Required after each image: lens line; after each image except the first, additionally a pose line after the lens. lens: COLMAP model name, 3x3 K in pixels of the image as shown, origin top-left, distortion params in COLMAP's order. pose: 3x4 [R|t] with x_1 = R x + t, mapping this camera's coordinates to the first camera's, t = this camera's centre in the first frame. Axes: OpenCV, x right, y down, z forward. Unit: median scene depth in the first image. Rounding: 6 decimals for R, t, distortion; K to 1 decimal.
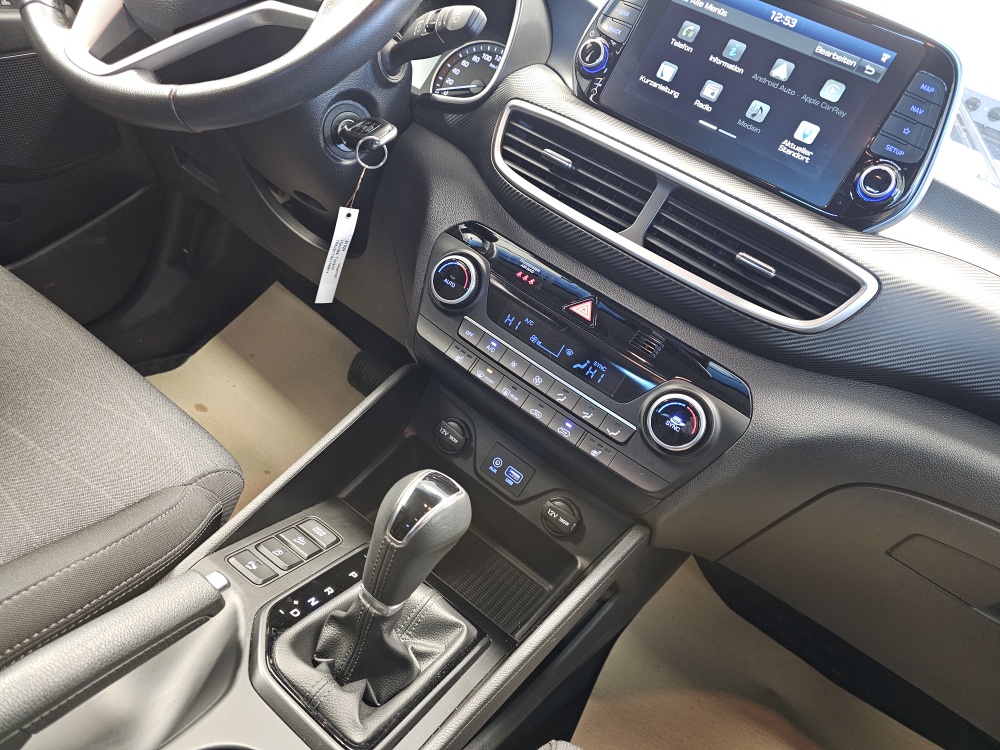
lens RADIAL K [[676.7, 0, 500.0], [0, 676.7, 375.0], [0, 0, 1]] dist [0.078444, -0.071307]
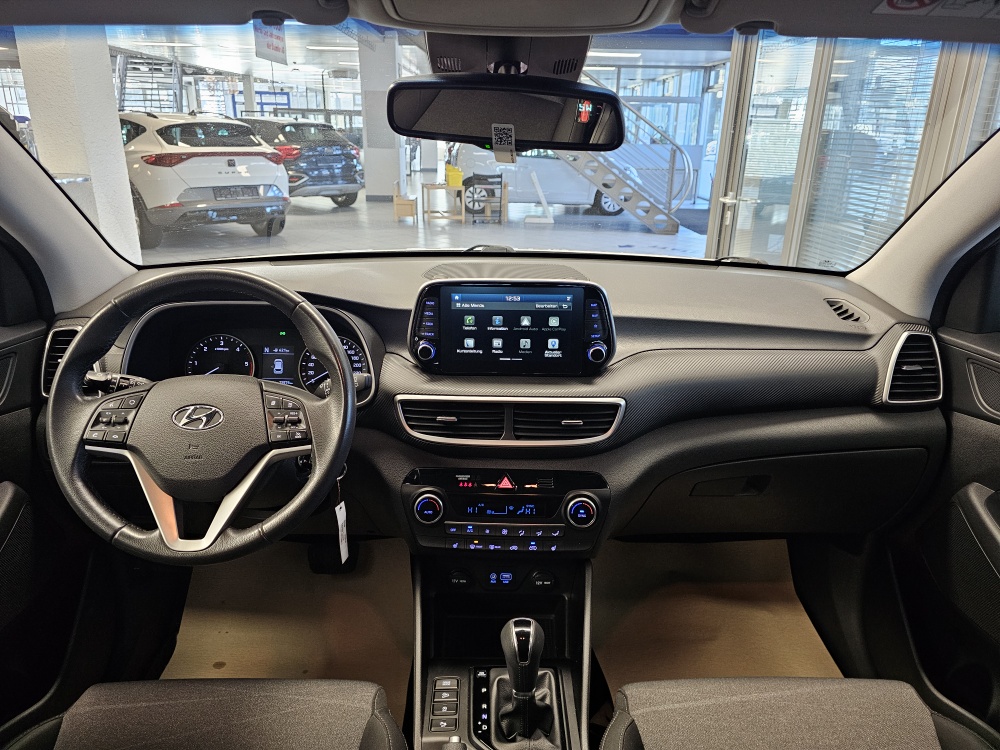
lens RADIAL K [[676.7, 0, 500.0], [0, 676.7, 375.0], [0, 0, 1]] dist [0.078444, -0.071307]
pose [[0.794102, -0.524769, 0.306626, -0.282885], [0.513908, 0.849092, 0.122236, -0.561935], [-0.324499, 0.060510, 0.943949, -0.693472]]
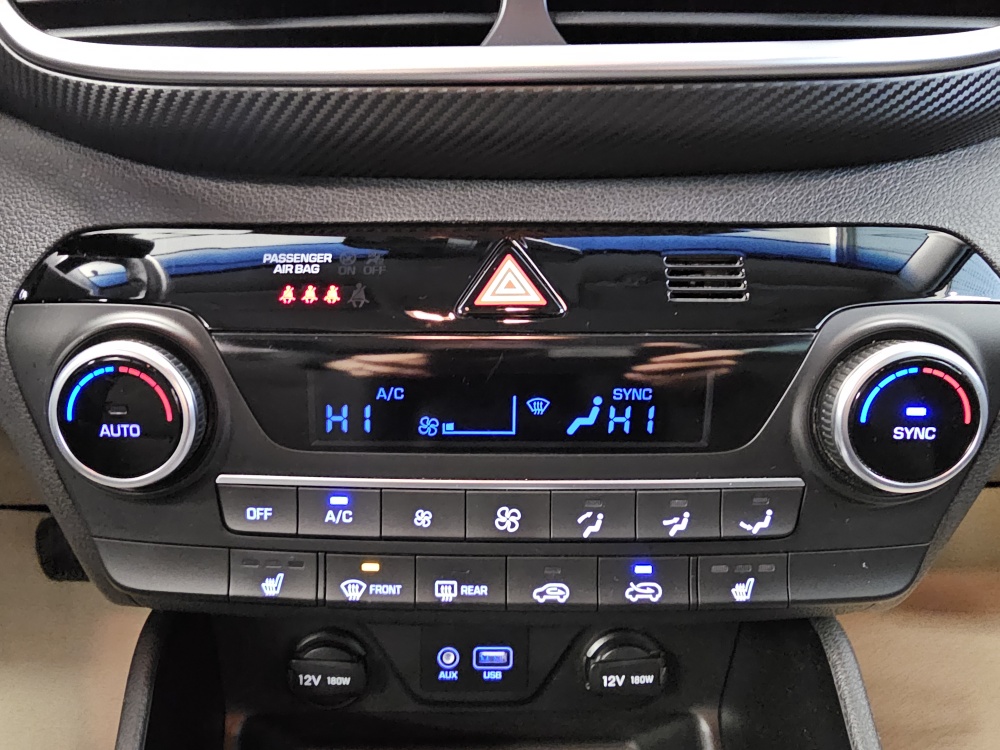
lens RADIAL K [[674.5, 0, 412.9], [0, 674.5, 373.1], [0, 0, 1]] dist [0.001685, -0.002358]
pose [[0.789797, -0.566086, 0.236153, -0.025067], [0.536723, 0.824192, 0.180653, -0.148186], [-0.296901, -0.015931, 0.954775, 0.673498]]
